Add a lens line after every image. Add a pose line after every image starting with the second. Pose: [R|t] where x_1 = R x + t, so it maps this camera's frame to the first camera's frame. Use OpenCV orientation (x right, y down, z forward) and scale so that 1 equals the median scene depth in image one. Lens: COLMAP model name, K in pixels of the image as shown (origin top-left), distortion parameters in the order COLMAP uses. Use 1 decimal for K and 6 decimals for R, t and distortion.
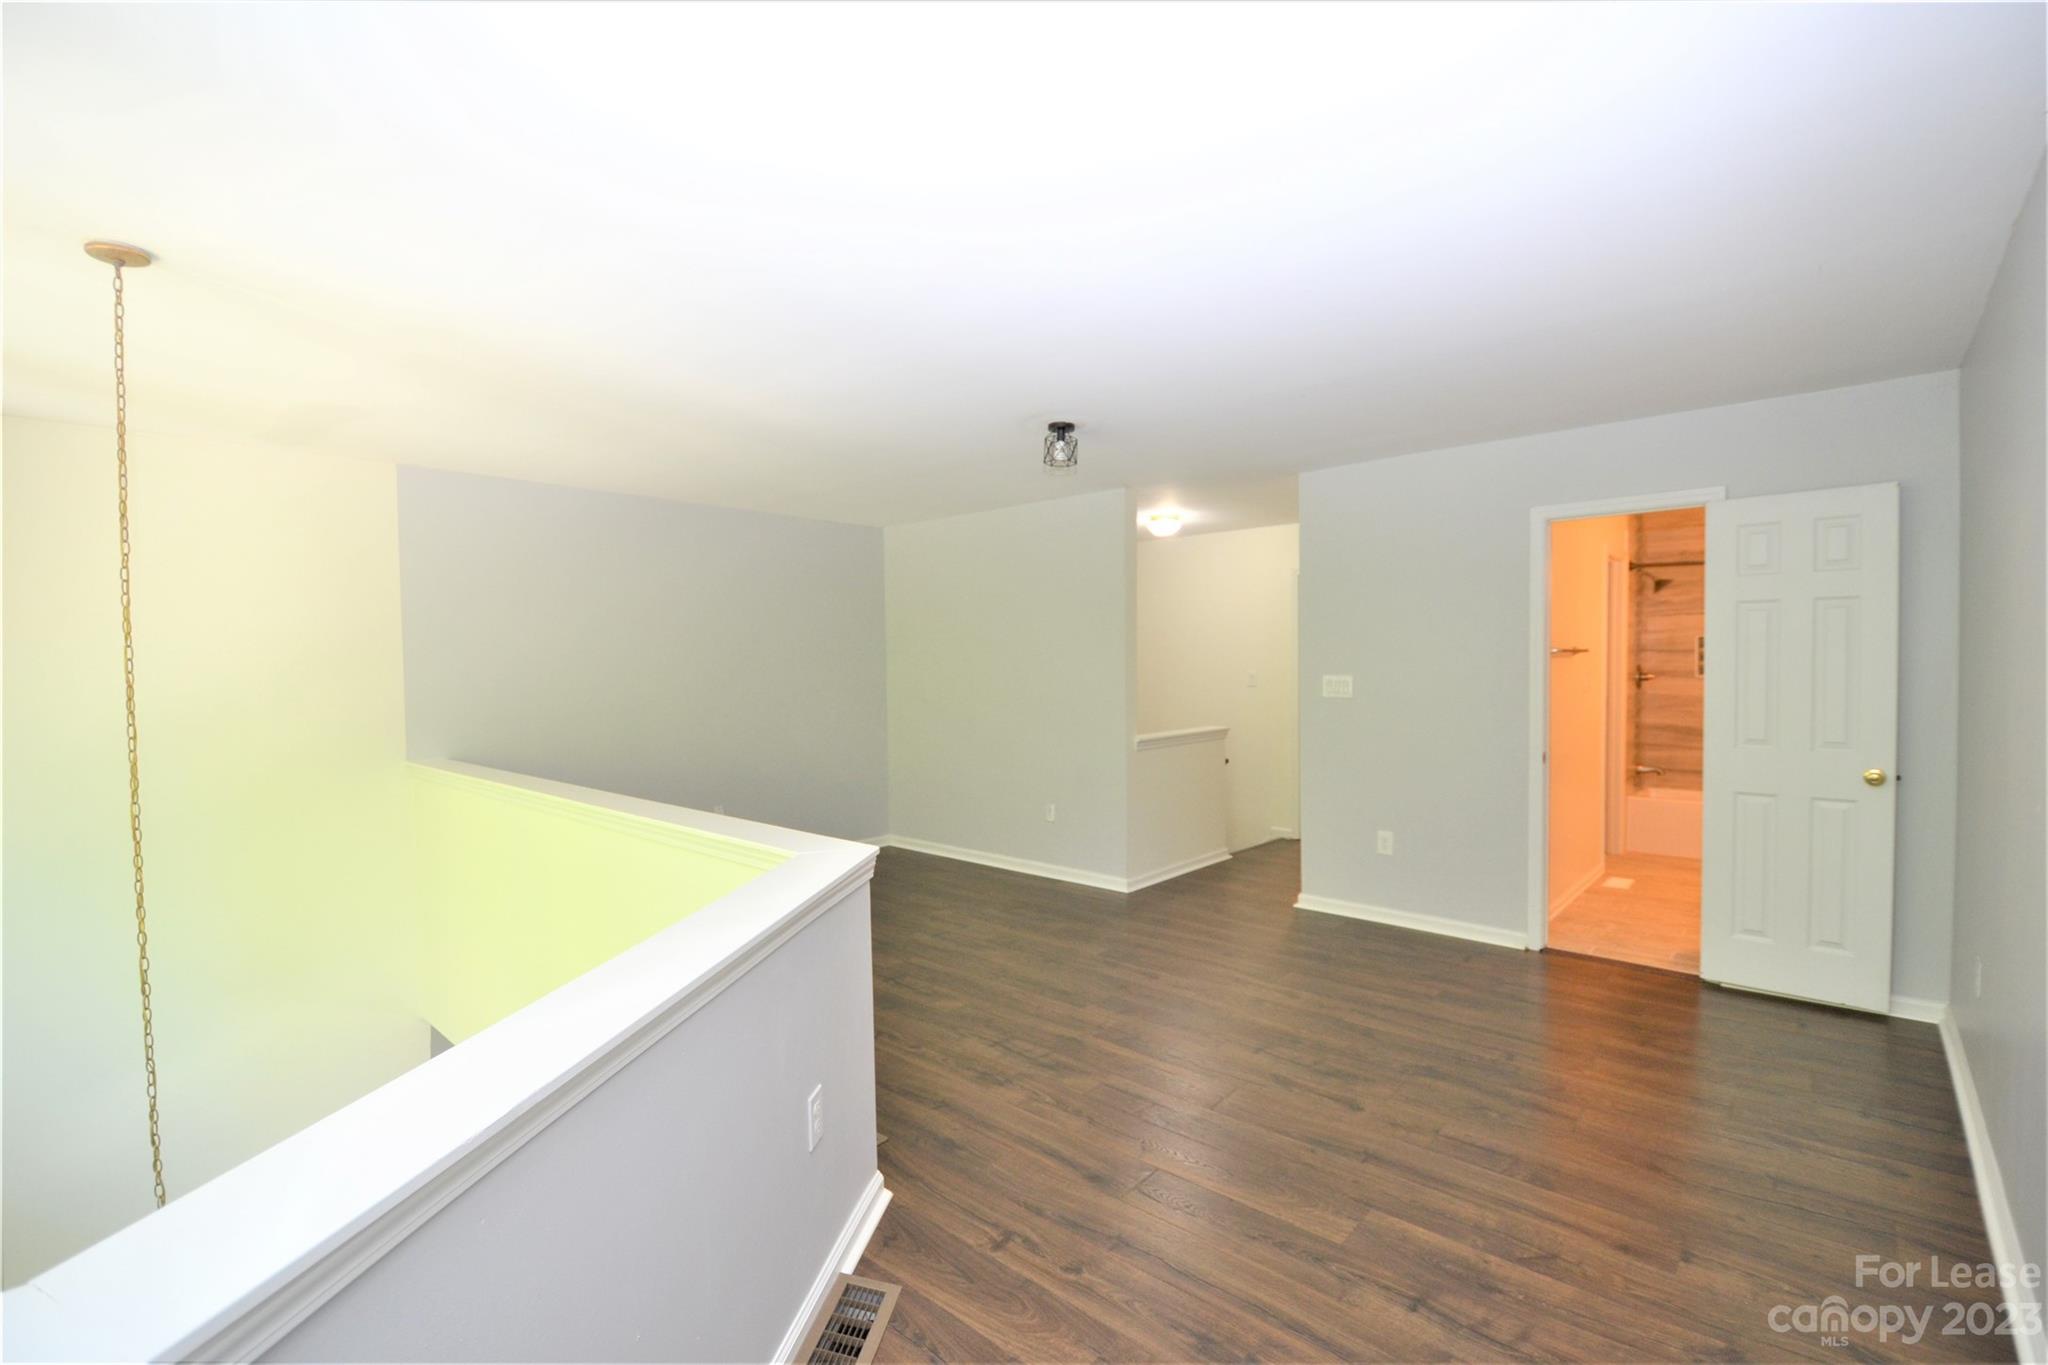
lens RADIAL K [[901.6, 0, 1025.3], [0, 901.6, 691.8], [0, 0, 1]] dist [0.016070, -0.023747]
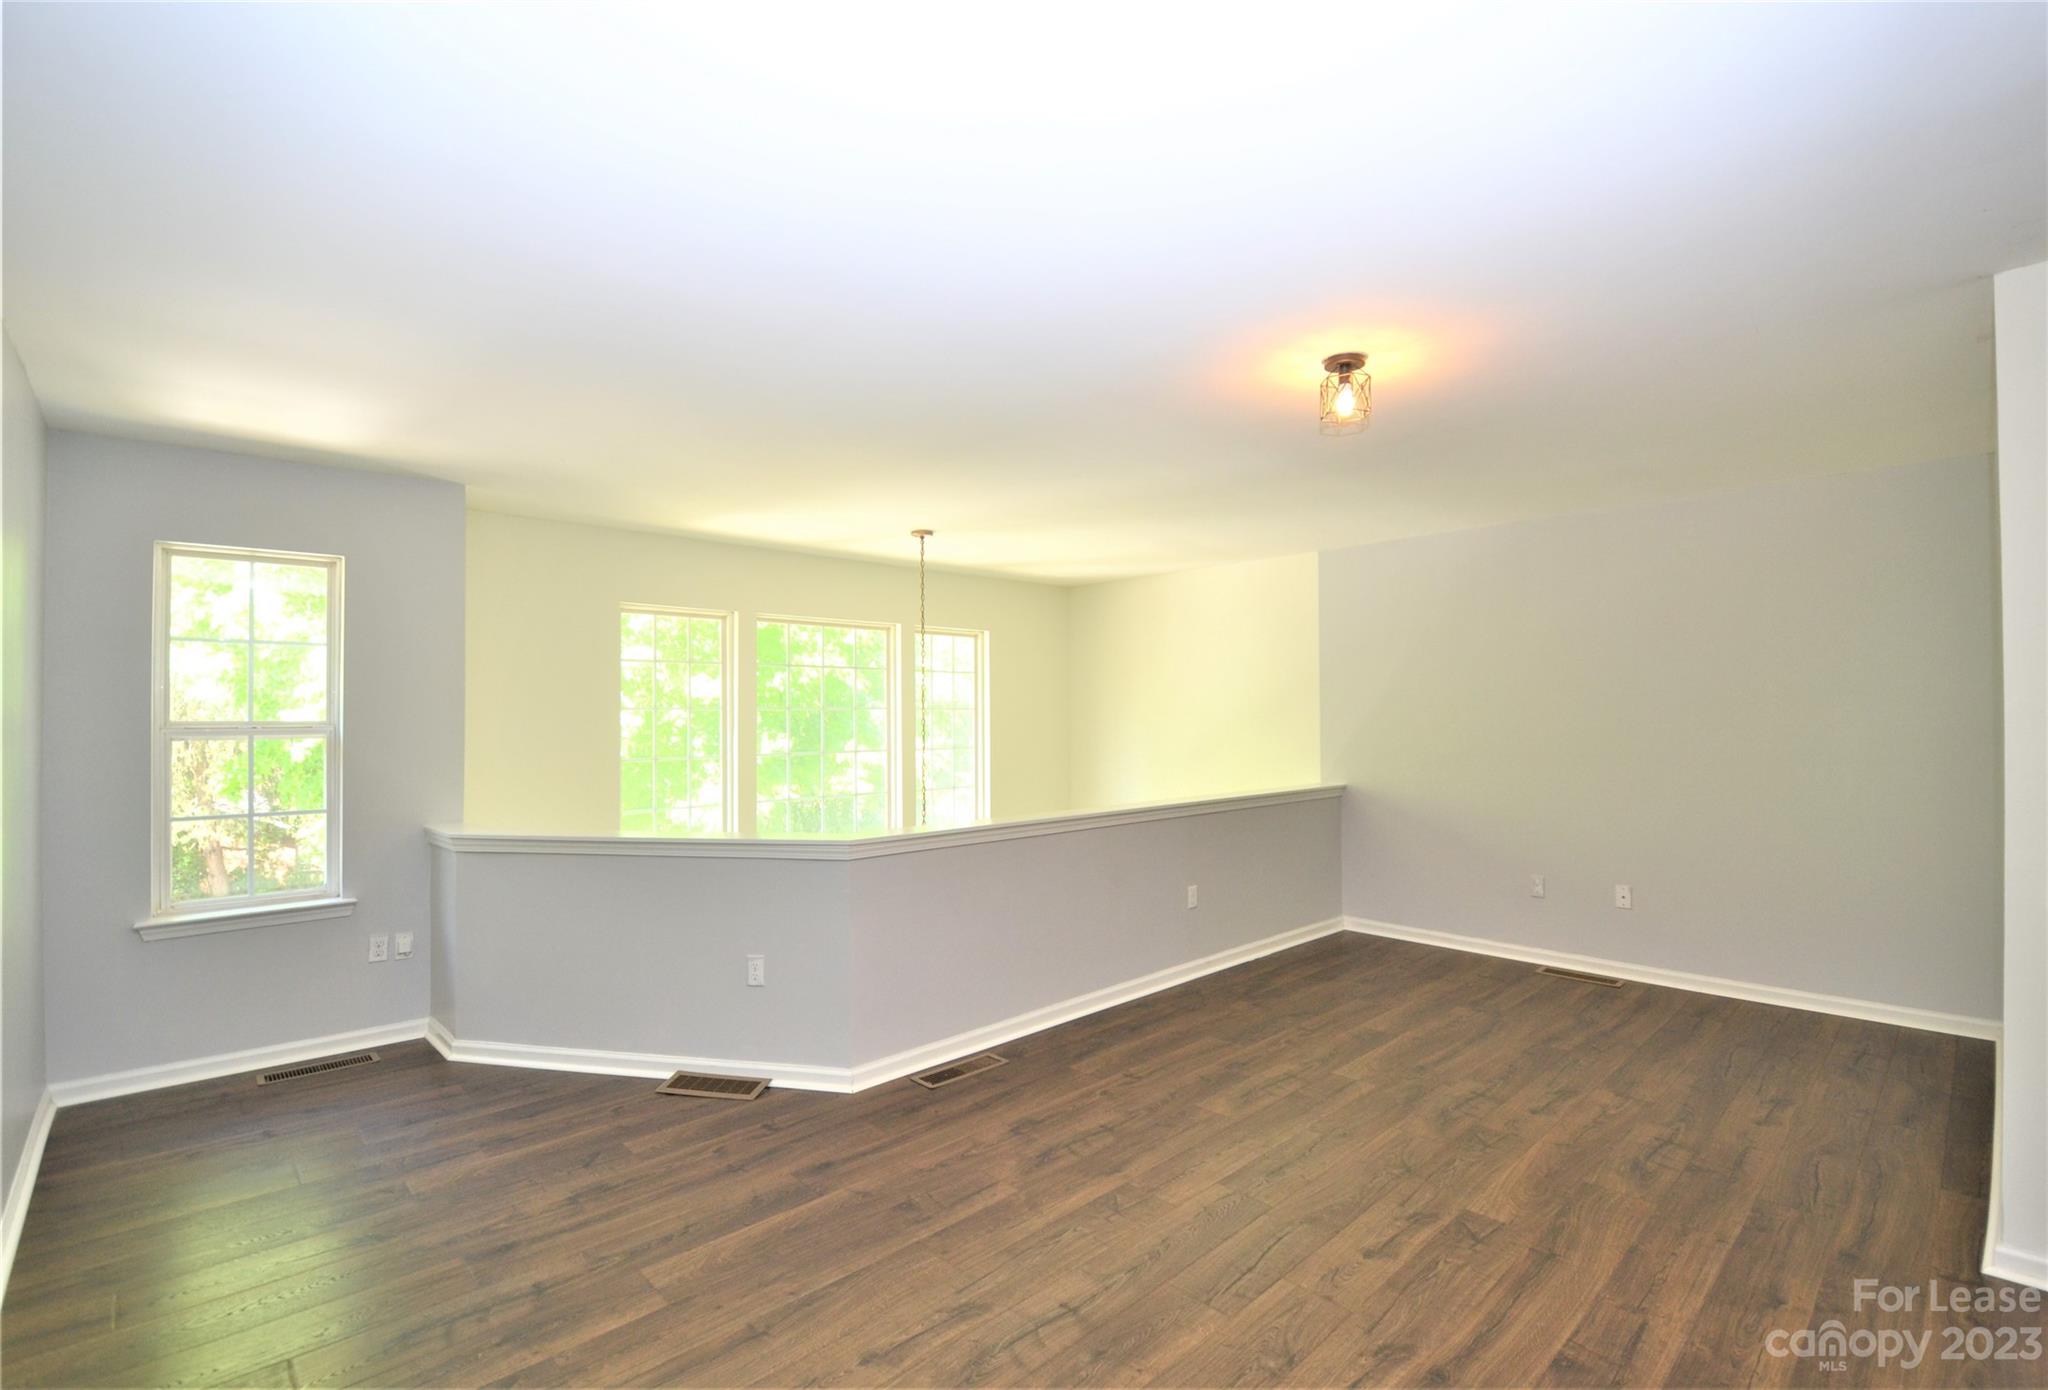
lens RADIAL K [[920.2, 0, 1047.1], [0, 920.2, 701.9], [0, 0, 1]] dist [0.024259, -0.028592]
pose [[-0.071748, -0.002130, -0.997421, 0.986438], [-0.023200, 0.999731, -0.000466, -0.041685], [0.997153, 0.023107, -0.071778, 1.090426]]
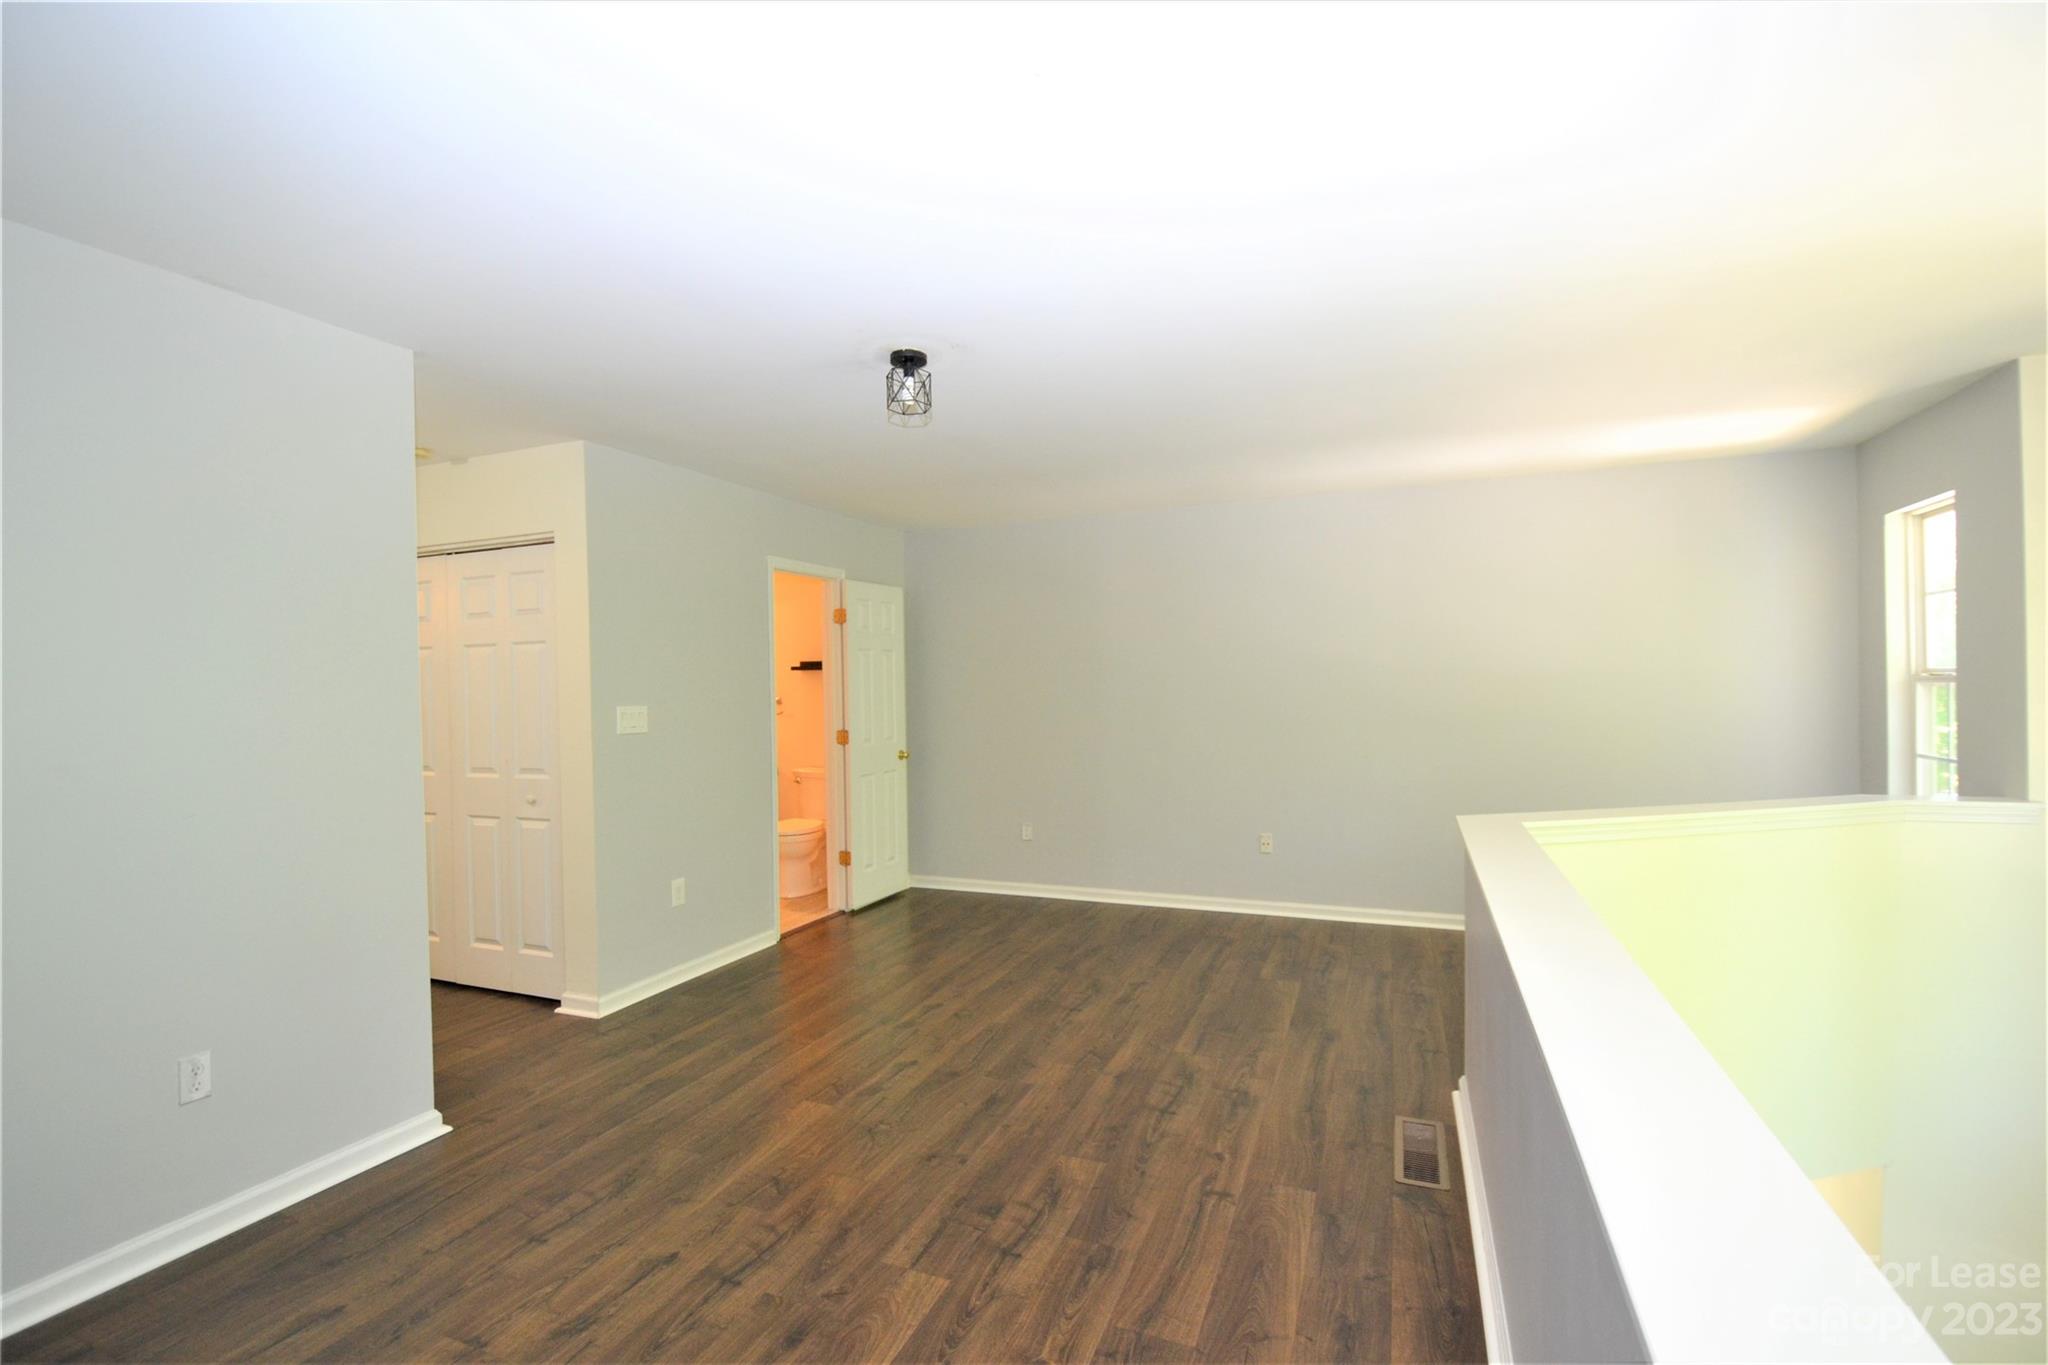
lens RADIAL K [[901.6, 0, 1025.3], [0, 901.6, 691.8], [0, 0, 1]] dist [0.016070, -0.023747]
pose [[-0.337985, 0.010632, 0.941091, -0.888718], [0.050863, 0.998681, 0.006985, -0.030879], [-0.939776, 0.050227, -0.338080, 1.534733]]
